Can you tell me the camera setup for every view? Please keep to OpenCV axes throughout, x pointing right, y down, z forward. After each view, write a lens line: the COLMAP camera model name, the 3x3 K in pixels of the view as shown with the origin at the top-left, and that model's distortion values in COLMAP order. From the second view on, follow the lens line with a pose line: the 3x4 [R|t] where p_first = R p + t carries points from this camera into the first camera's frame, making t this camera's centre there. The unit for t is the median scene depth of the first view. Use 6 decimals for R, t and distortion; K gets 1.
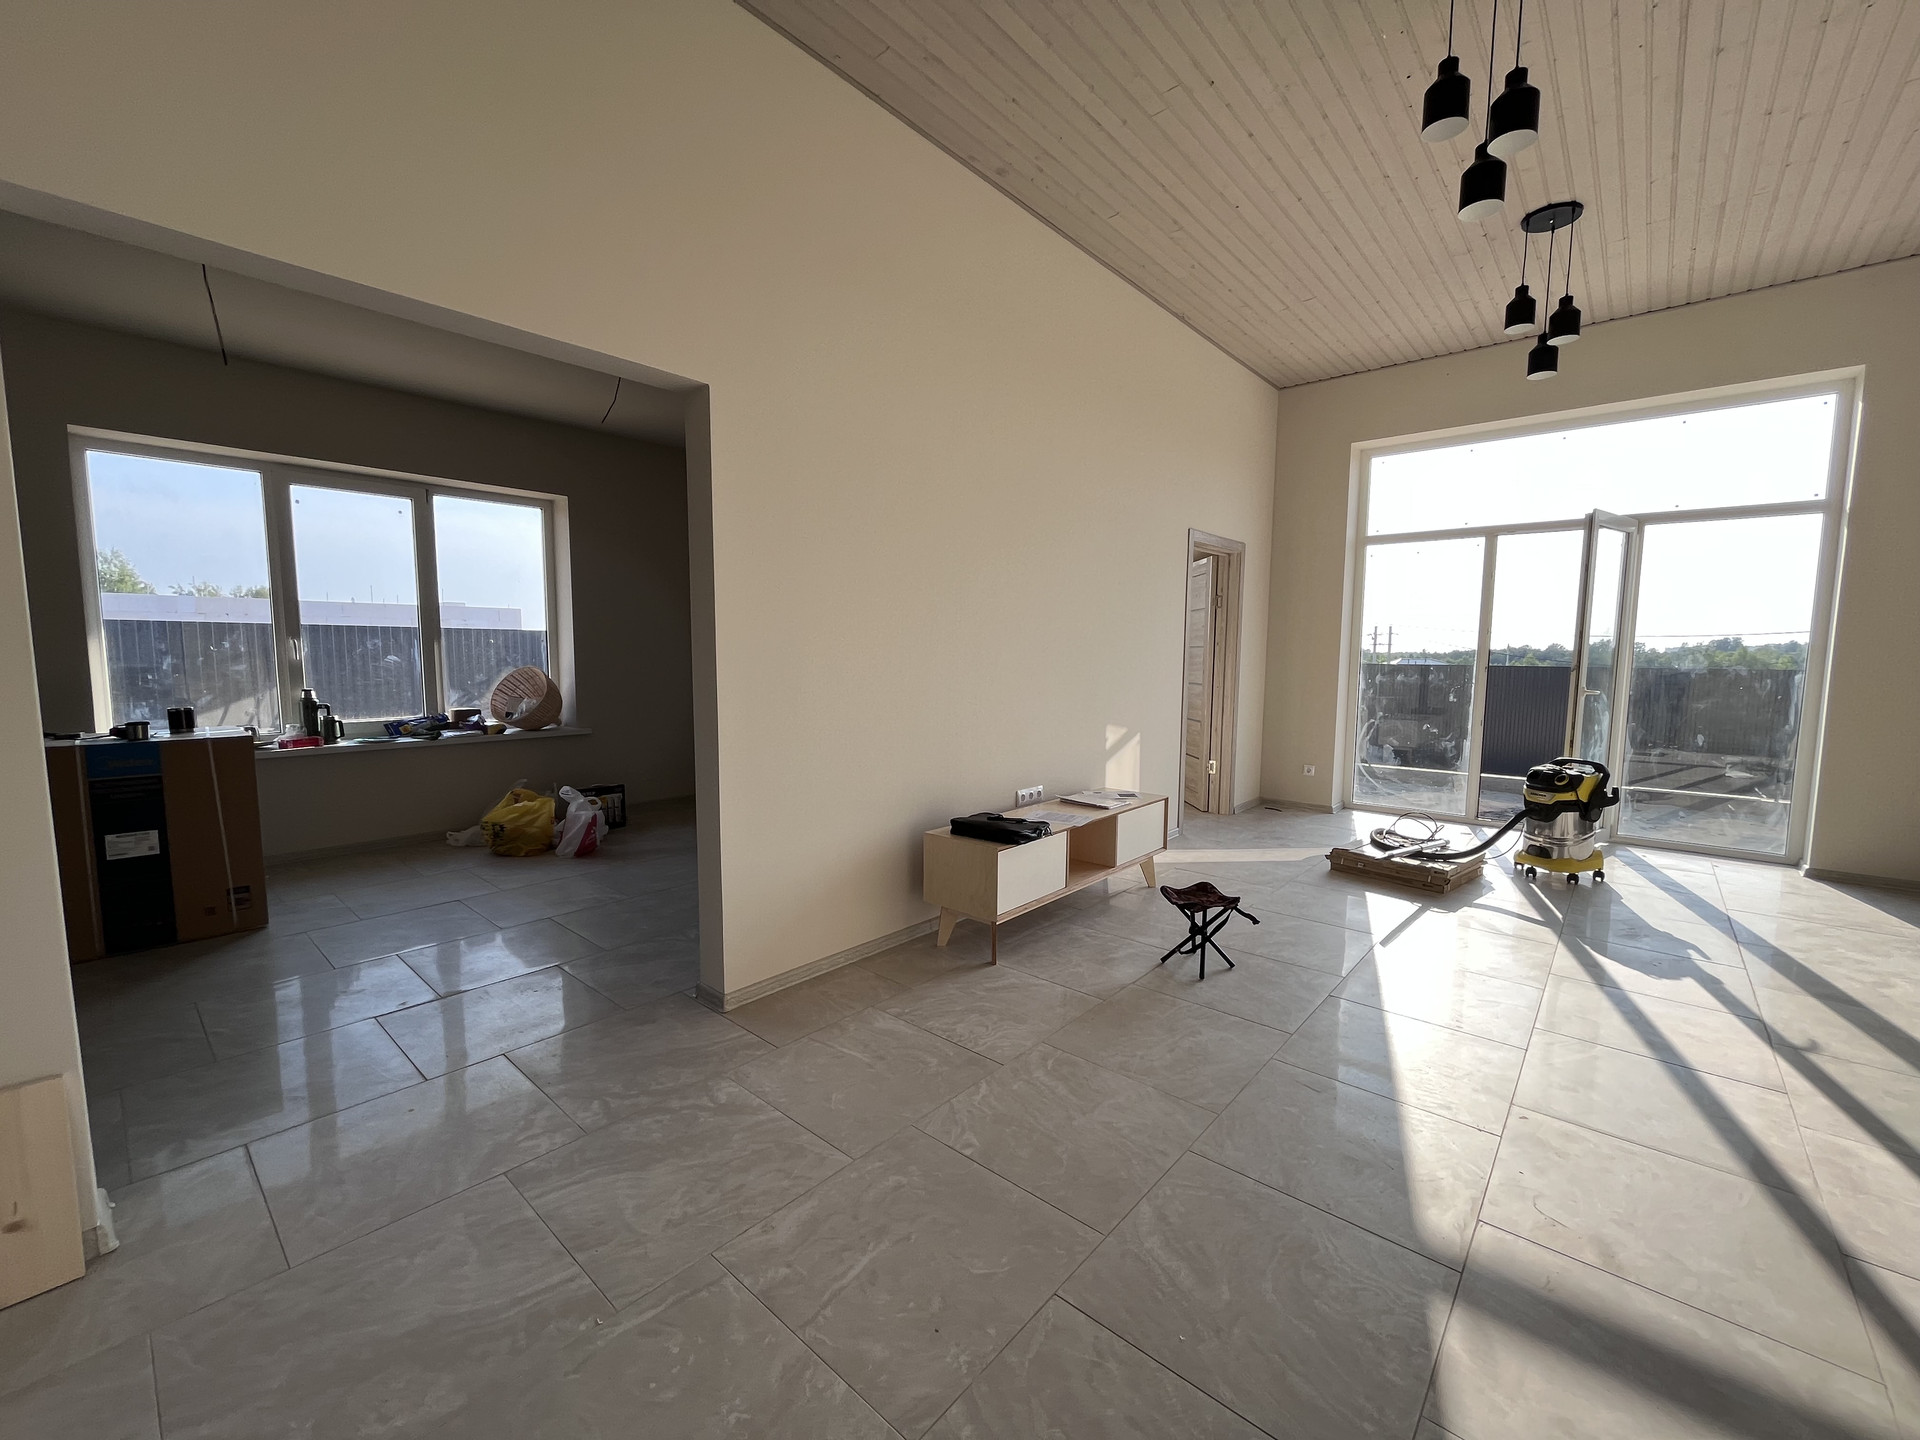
lens RADIAL K [[777.5, 0, 958.8], [0, 777.5, 725.4], [0, 0, 1]] dist [-0.003693, 0.000367]
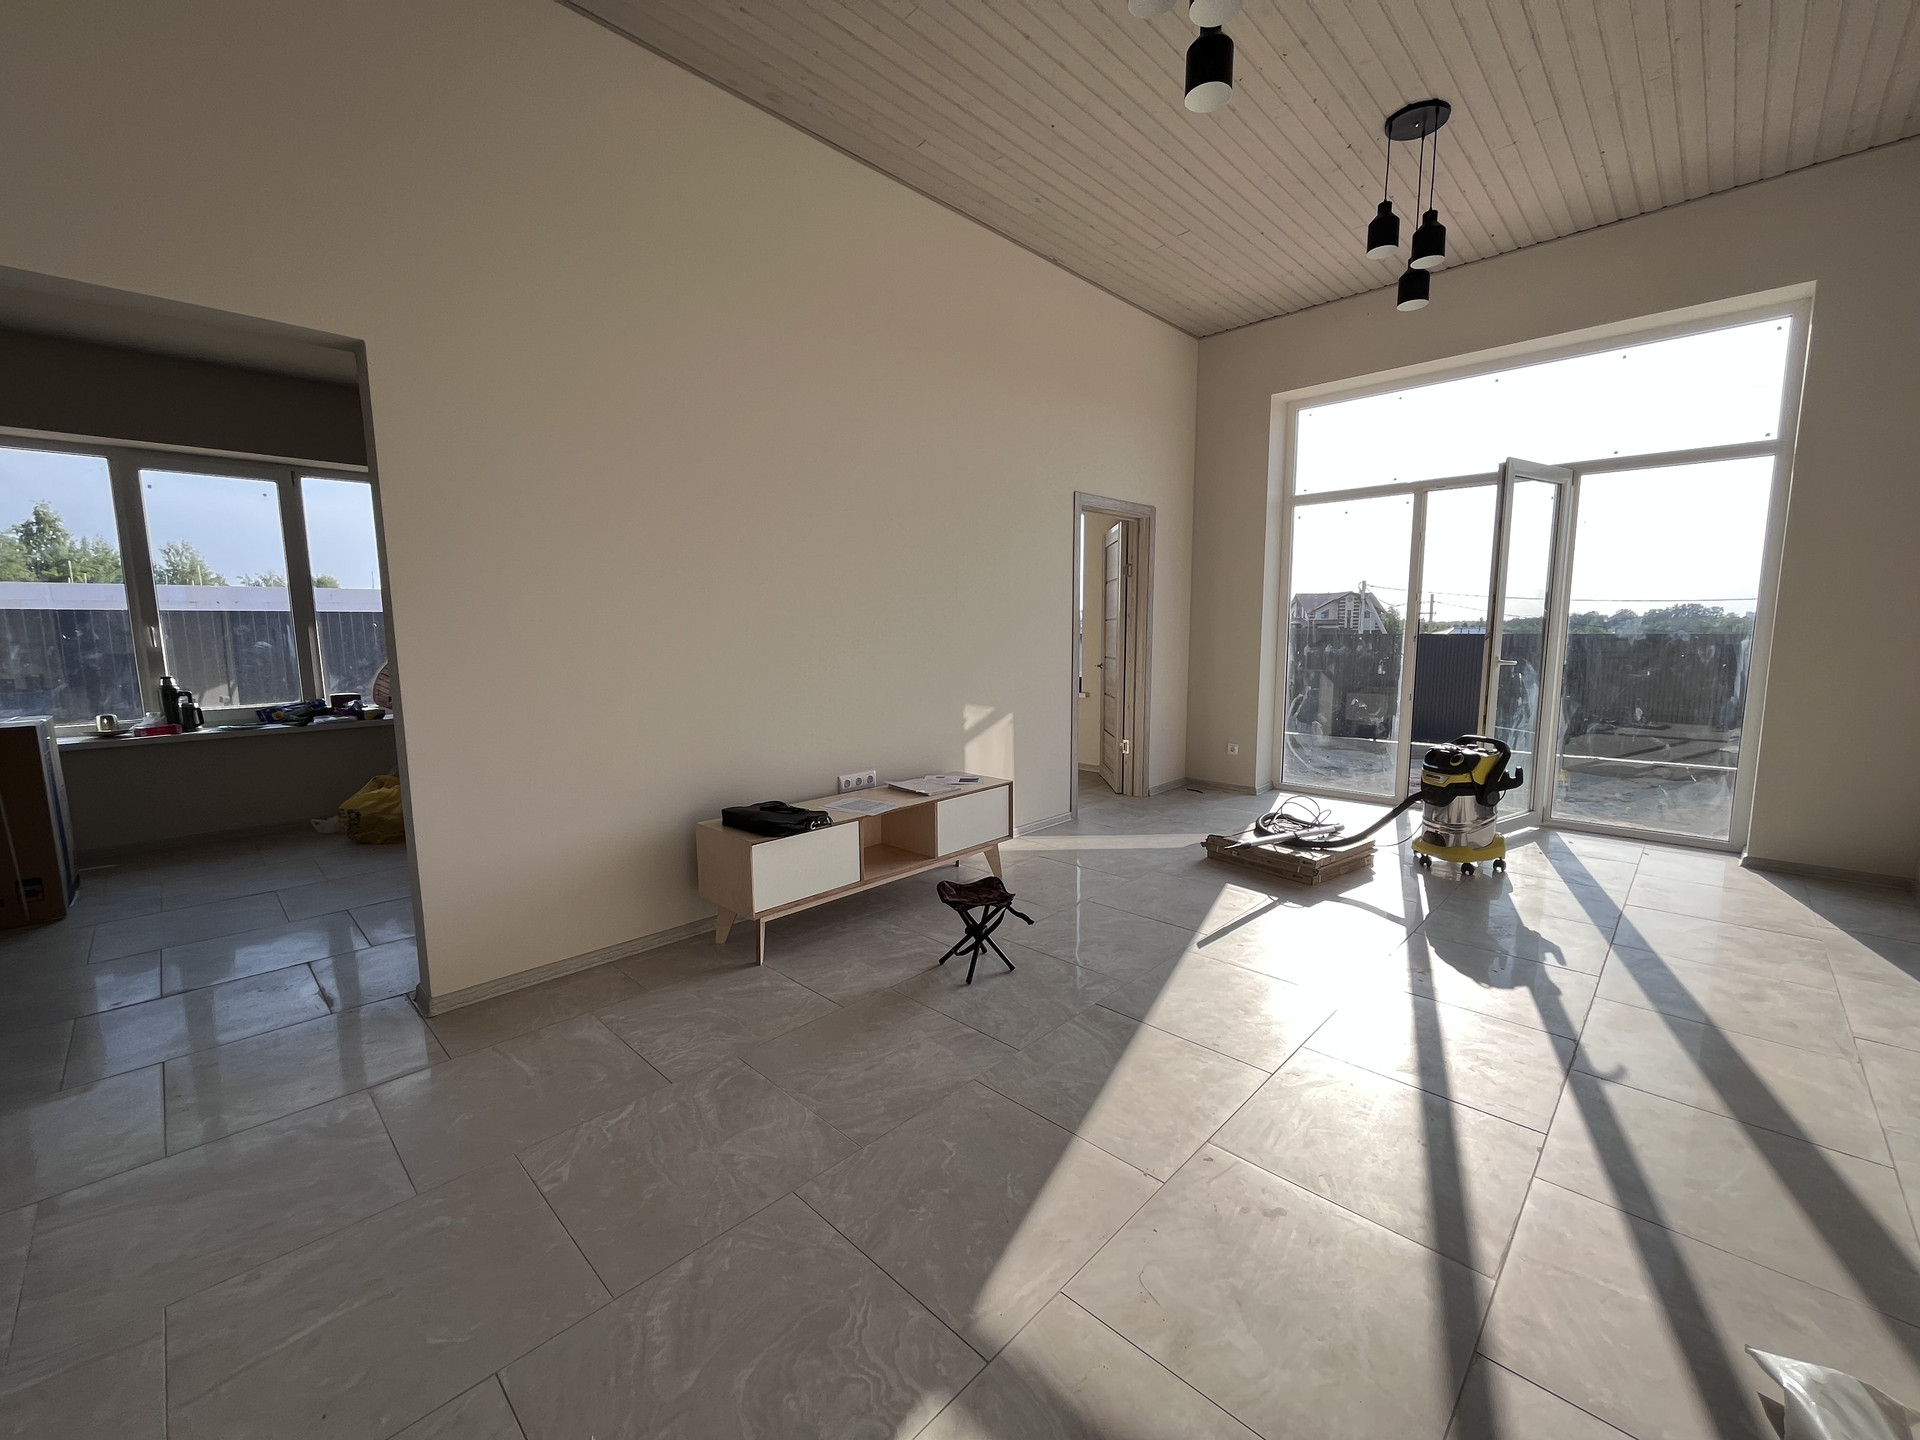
lens RADIAL K [[777.5, 0, 960.0], [0, 777.5, 725.3], [0, 0, 1]] dist [-0.003693, 0.000367]
pose [[0.998564, -0.008929, -0.052815, 0.236671], [0.010502, 0.999507, 0.029585, -0.003265], [0.052525, -0.030097, 0.998166, 0.063818]]
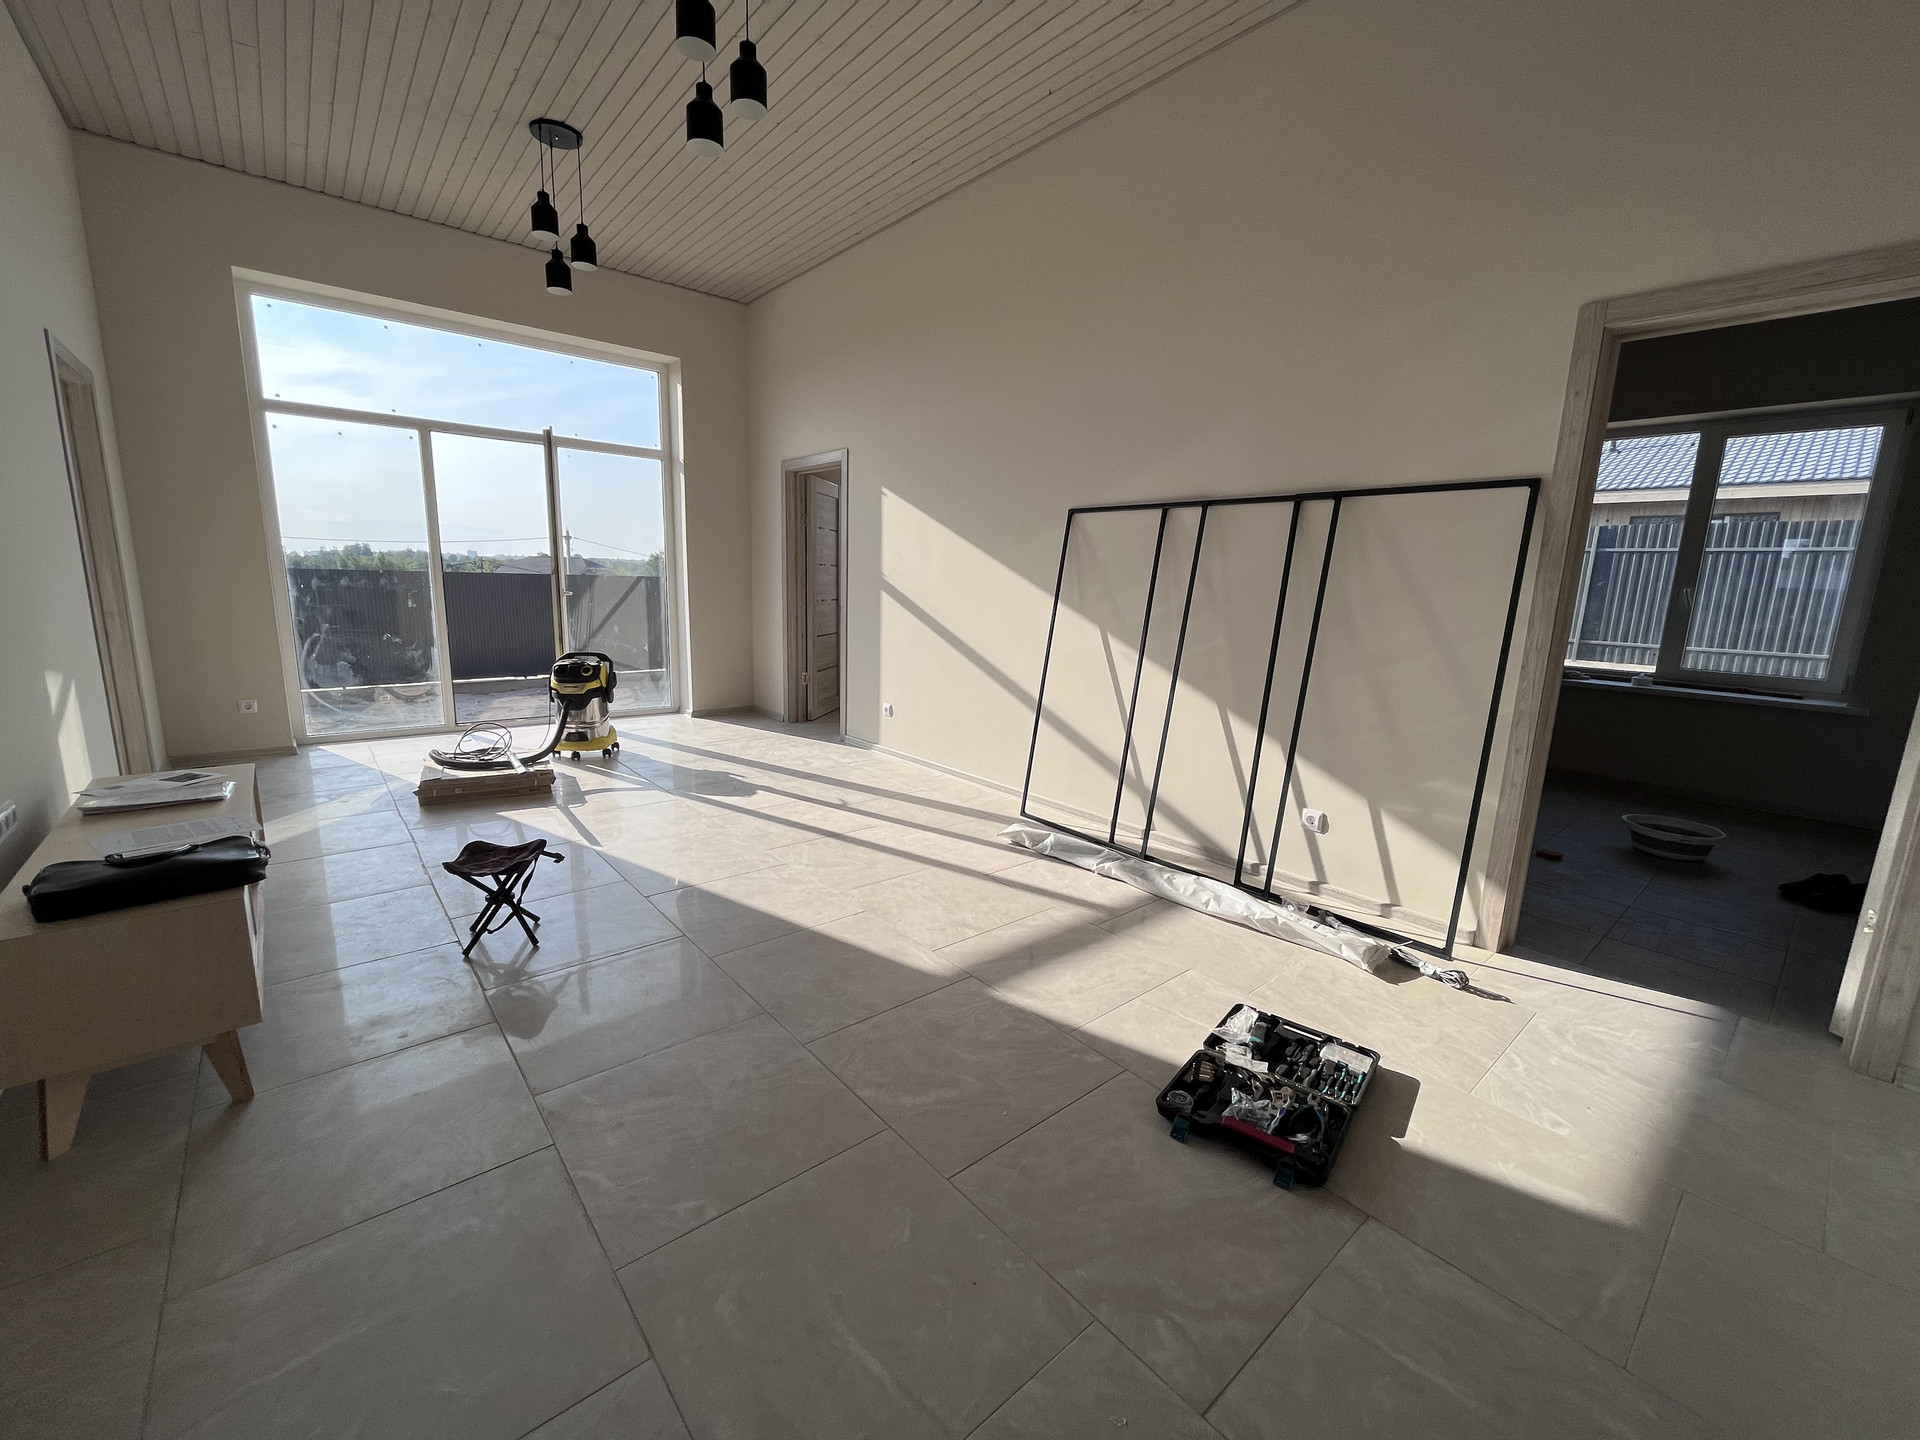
lens RADIAL K [[777.5, 0, 960.9], [0, 777.5, 724.9], [0, 0, 1]] dist [-0.003693, 0.000367]
pose [[0.140506, -0.185462, 0.972554, -0.265743], [0.066304, 0.981856, 0.177657, -0.018235], [-0.987857, 0.039522, 0.150254, 0.273322]]
